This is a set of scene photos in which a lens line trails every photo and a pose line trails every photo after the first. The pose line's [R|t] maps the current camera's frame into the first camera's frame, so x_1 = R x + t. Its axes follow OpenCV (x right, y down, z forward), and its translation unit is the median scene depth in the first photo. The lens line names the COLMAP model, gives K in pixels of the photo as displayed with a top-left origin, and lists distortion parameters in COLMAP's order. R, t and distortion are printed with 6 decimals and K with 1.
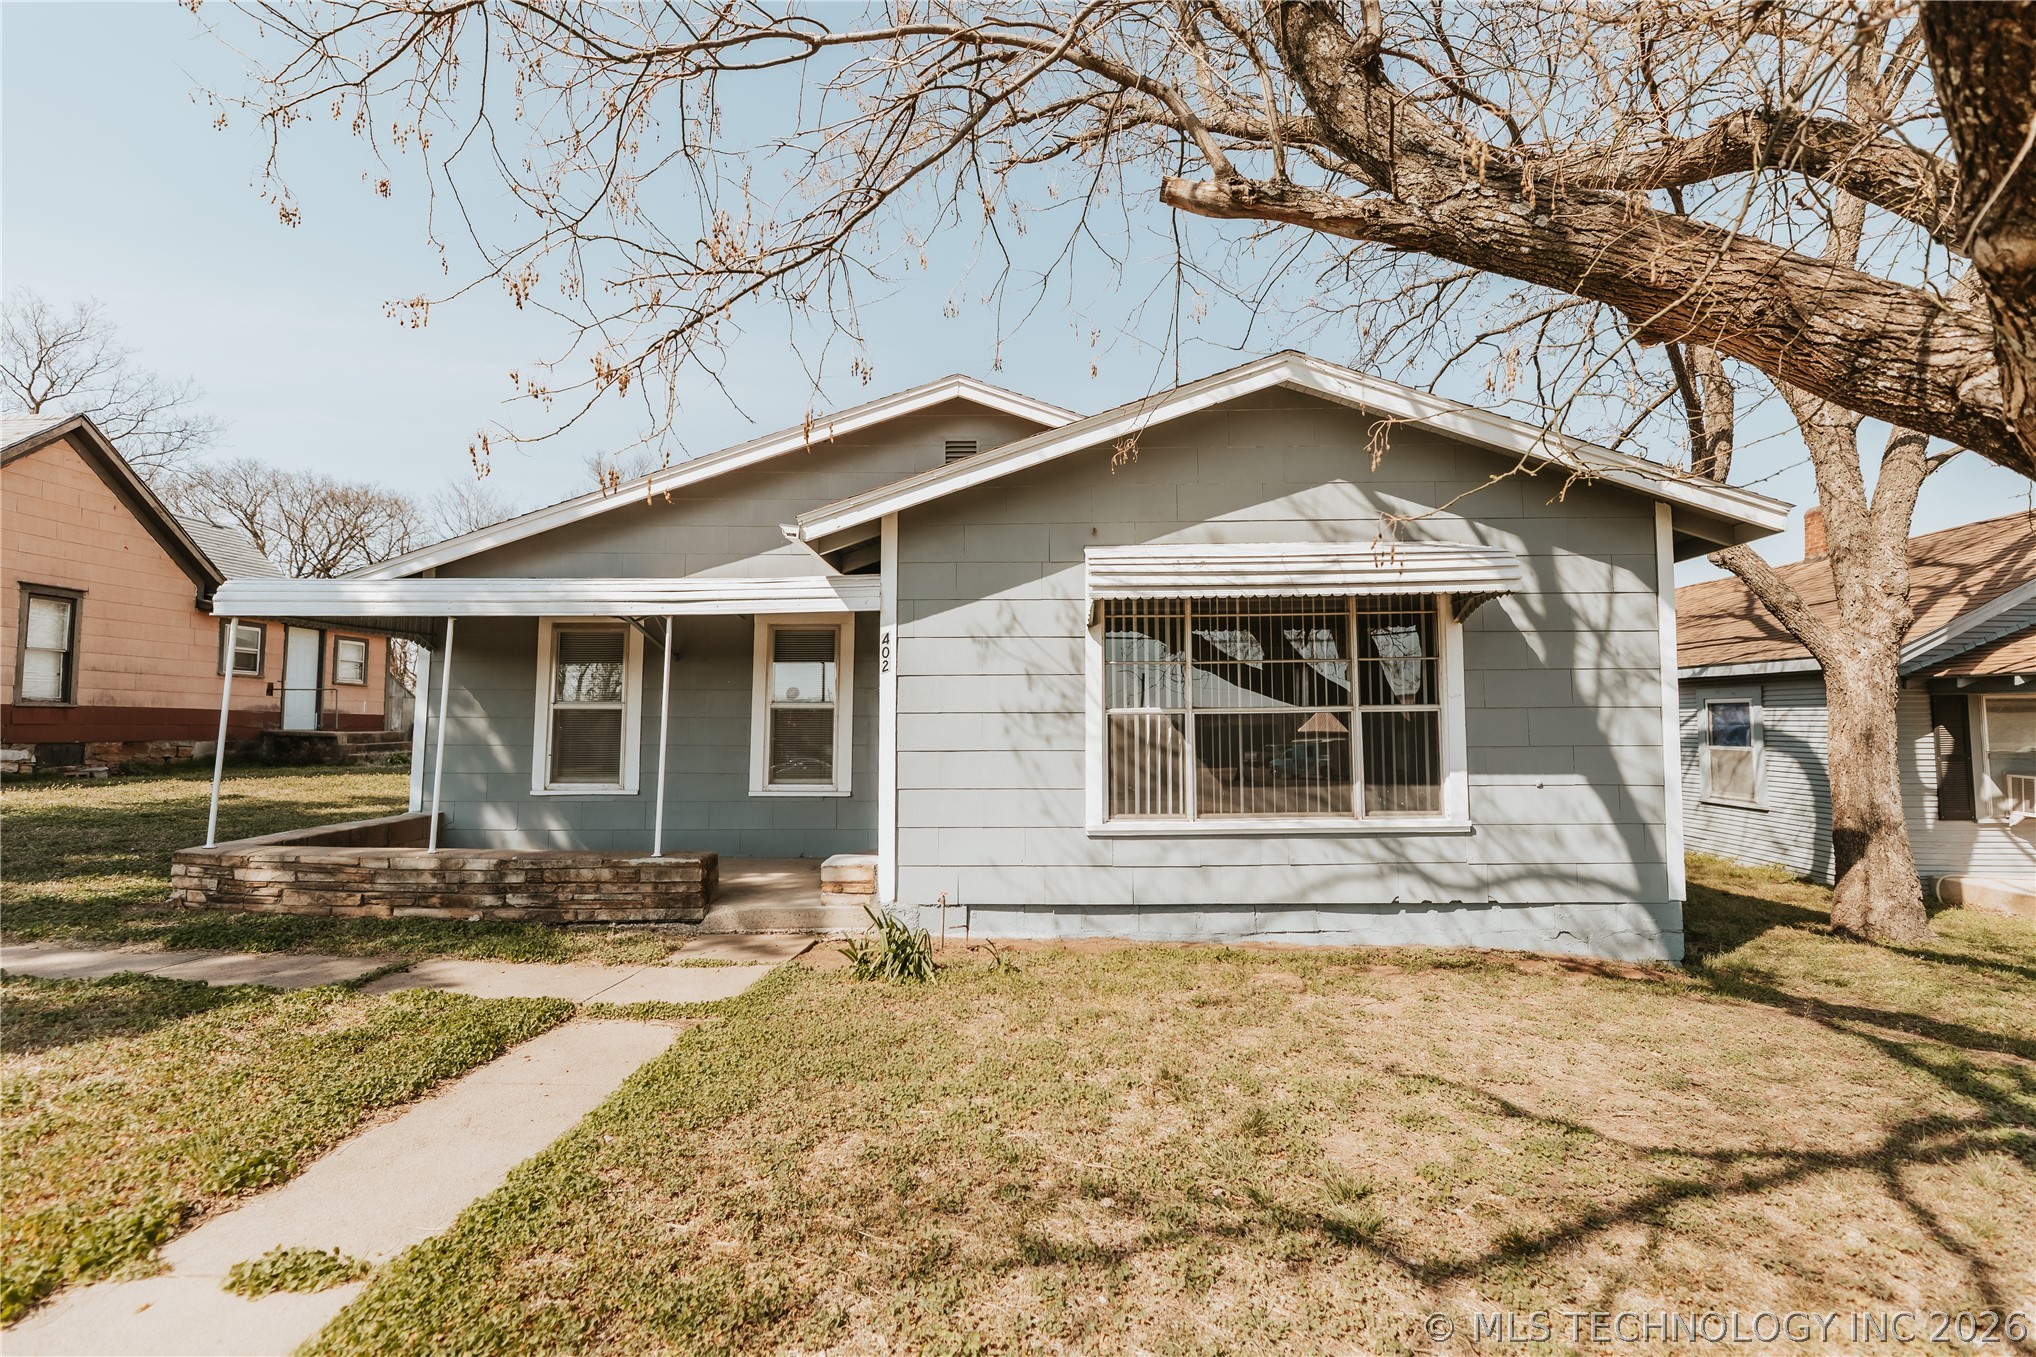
lens RADIAL K [[848.0, 0, 1012.7], [0, 848.0, 671.9], [0, 0, 1]] dist [-0.001150, -0.000199]
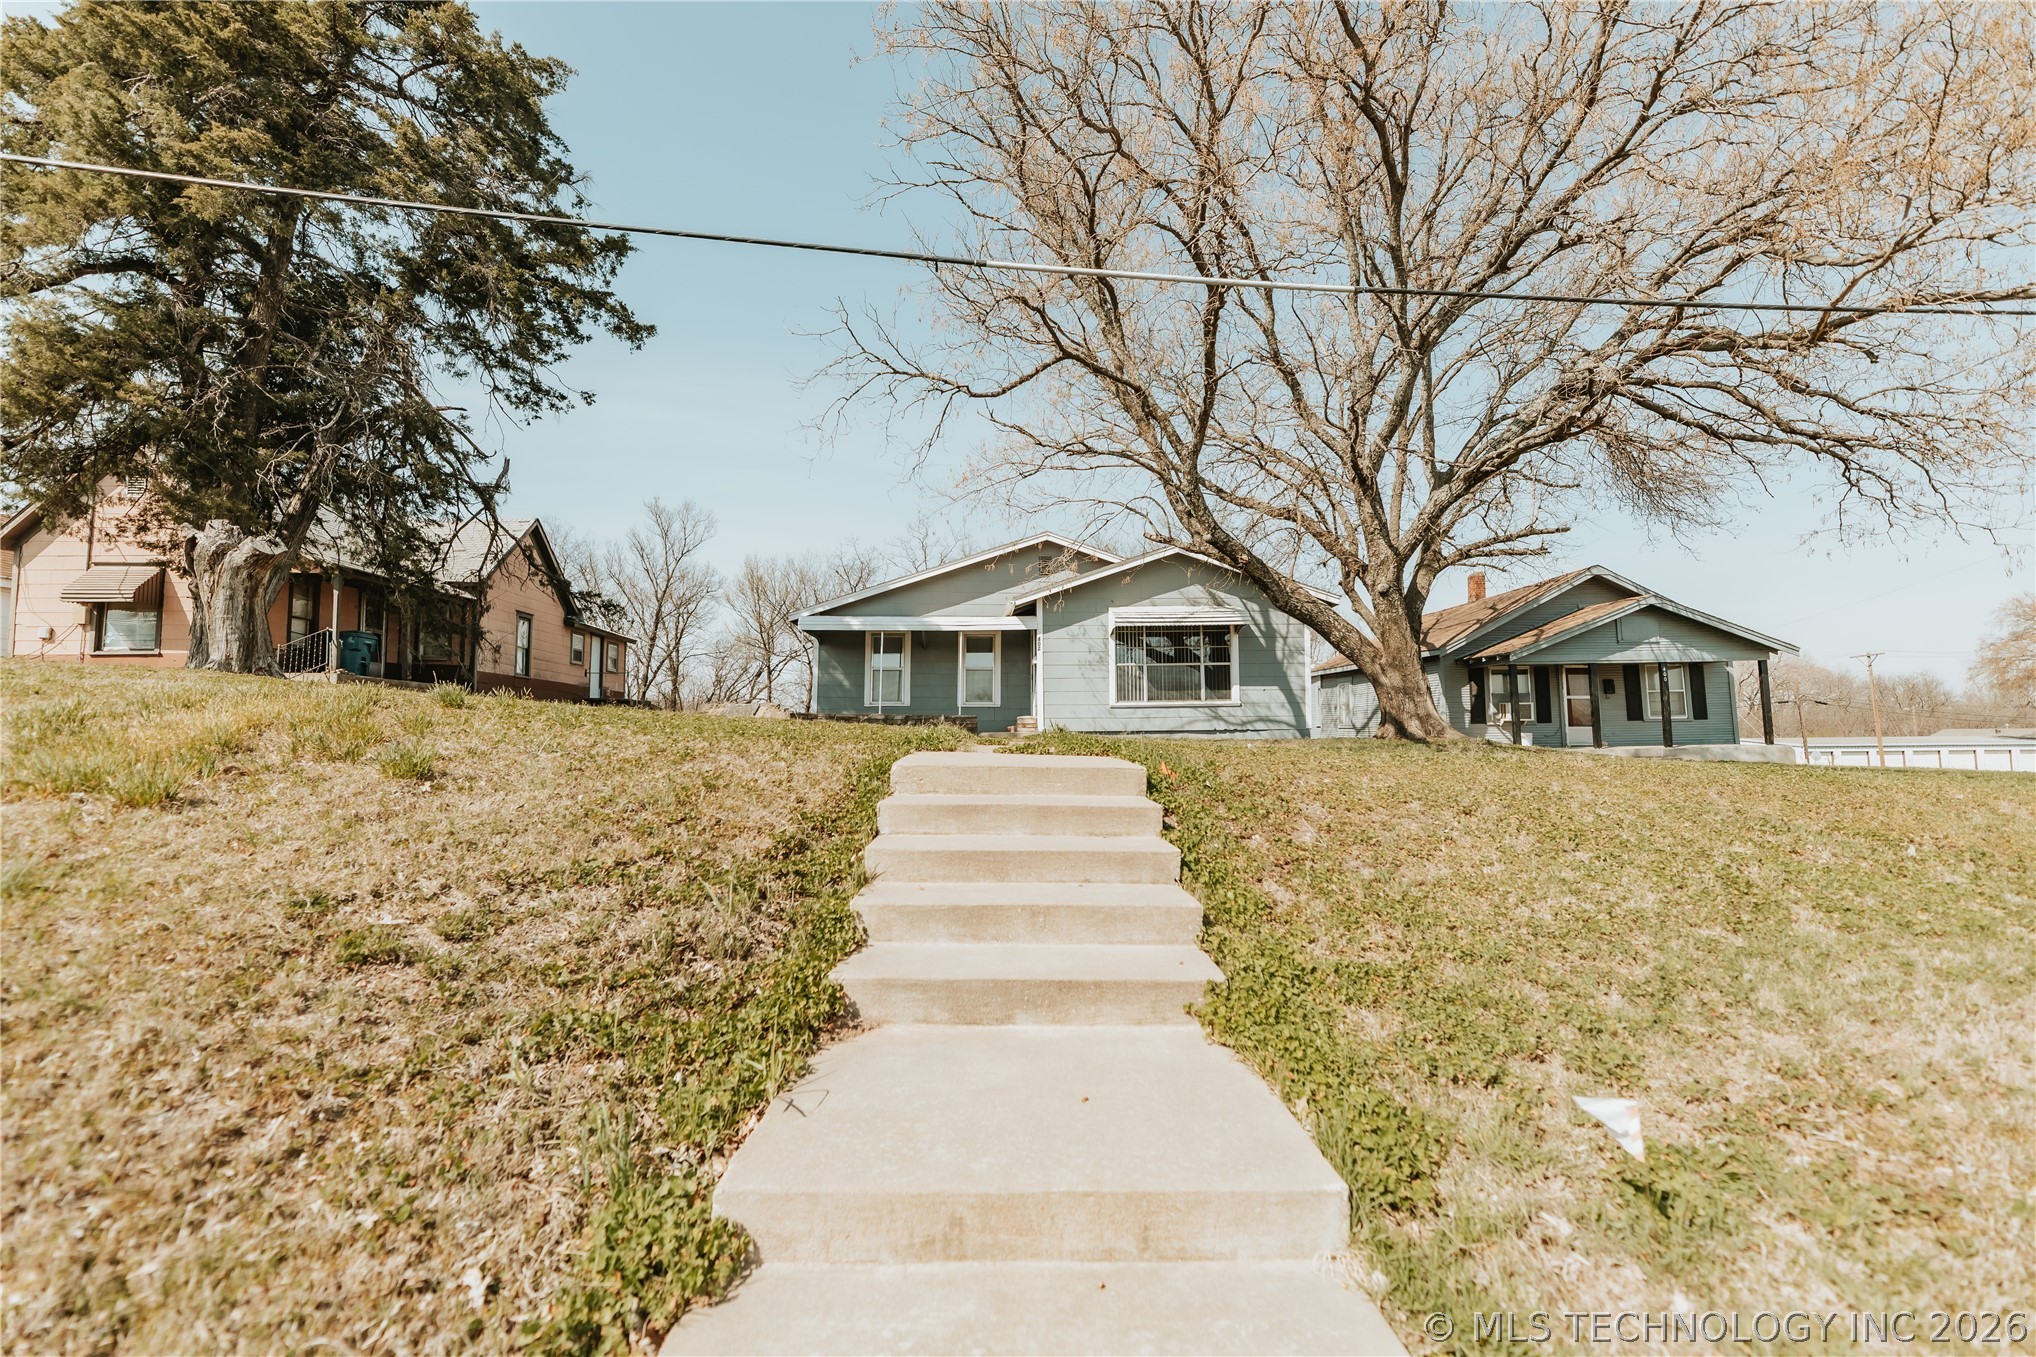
lens RADIAL K [[817.4, 0, 1016.2], [0, 817.4, 674.9], [0, 0, 1]] dist [-0.000233, 0.000112]
pose [[0.998196, 0.001994, 0.060000, -0.396949], [-0.001136, 0.999897, -0.014333, 0.123500], [-0.060022, 0.014239, 0.998095, -1.753245]]
